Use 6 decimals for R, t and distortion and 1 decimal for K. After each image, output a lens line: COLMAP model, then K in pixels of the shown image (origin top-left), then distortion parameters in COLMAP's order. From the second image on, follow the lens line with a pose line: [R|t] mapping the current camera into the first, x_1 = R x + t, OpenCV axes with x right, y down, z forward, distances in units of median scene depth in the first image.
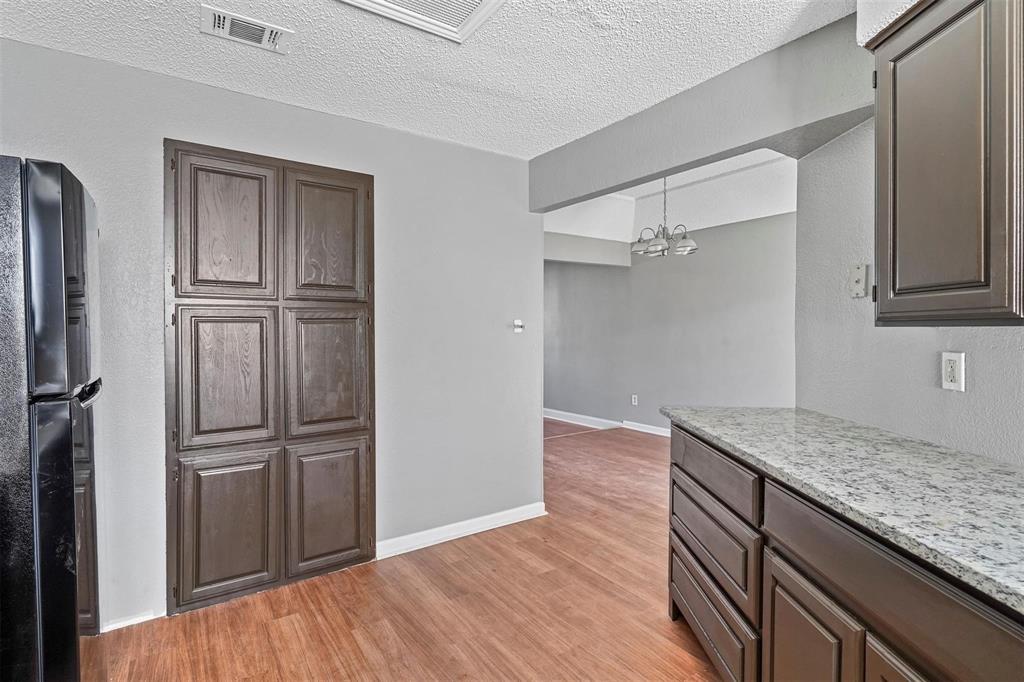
lens RADIAL K [[501.9, 0, 511.9], [0, 501.9, 340.1], [0, 0, 1]] dist [0.003061, 0.000216]
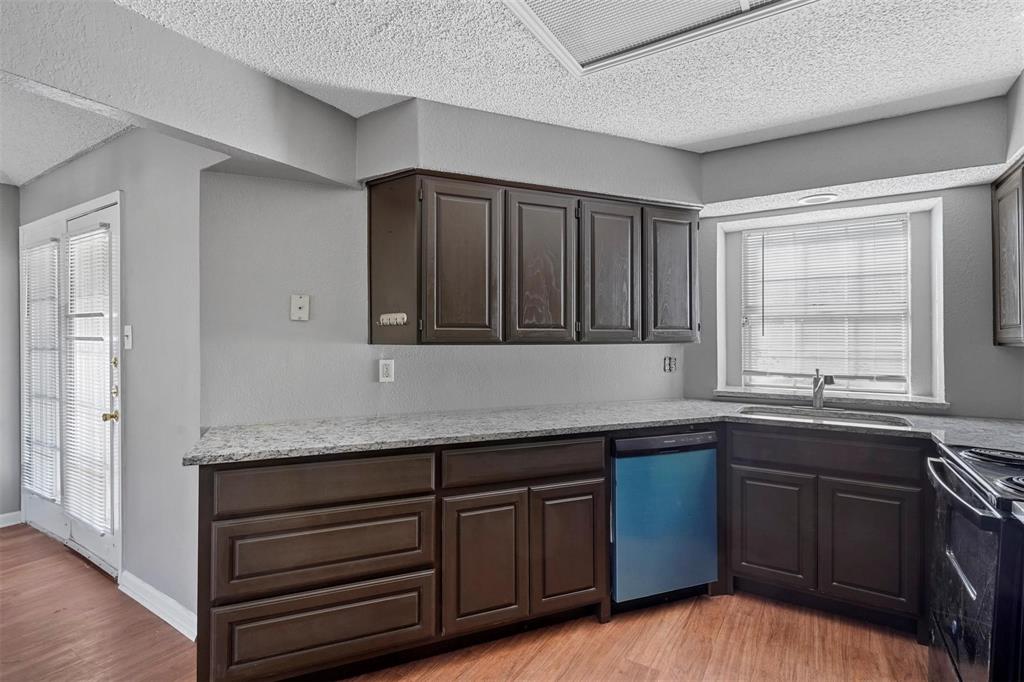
lens RADIAL K [[501.9, 0, 507.7], [0, 501.9, 338.2], [0, 0, 1]] dist [0.003061, 0.000216]
pose [[-0.362433, 0.006613, 0.931987, -0.414903], [0.021628, 0.999765, 0.001317, -0.020234], [-0.931759, 0.020634, -0.362490, 0.613279]]
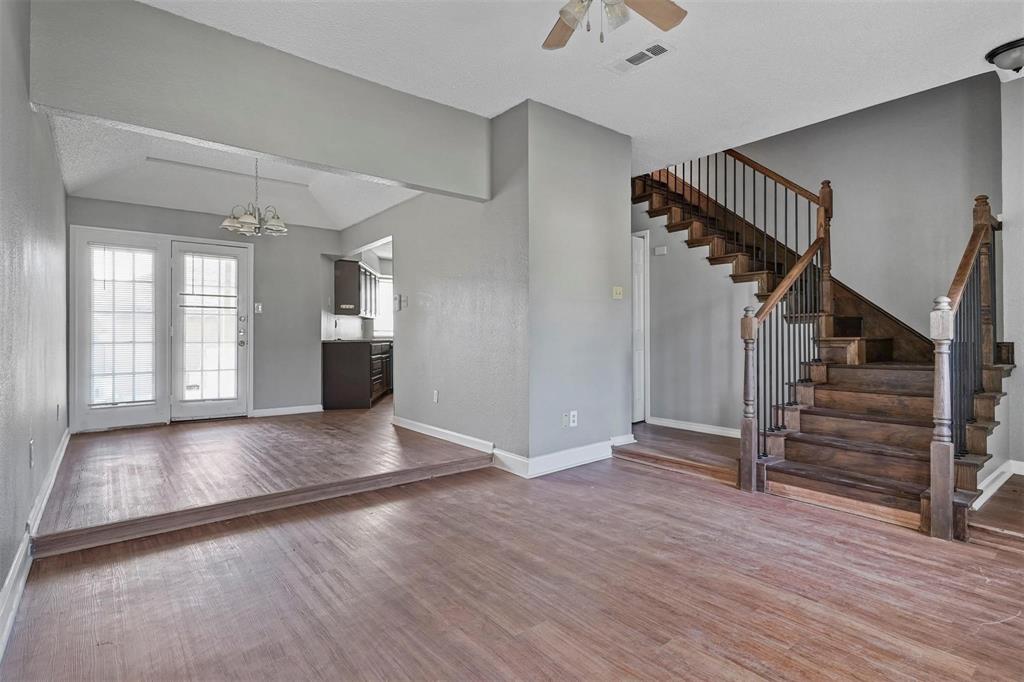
lens RADIAL K [[501.9, 0, 498.2], [0, 501.9, 329.4], [0, 0, 1]] dist [0.003061, 0.000216]
pose [[-0.998534, 0.009620, -0.053257, -0.198153], [0.009240, 0.999930, 0.007394, 0.042314], [0.053324, 0.006891, -0.998553, 2.872847]]
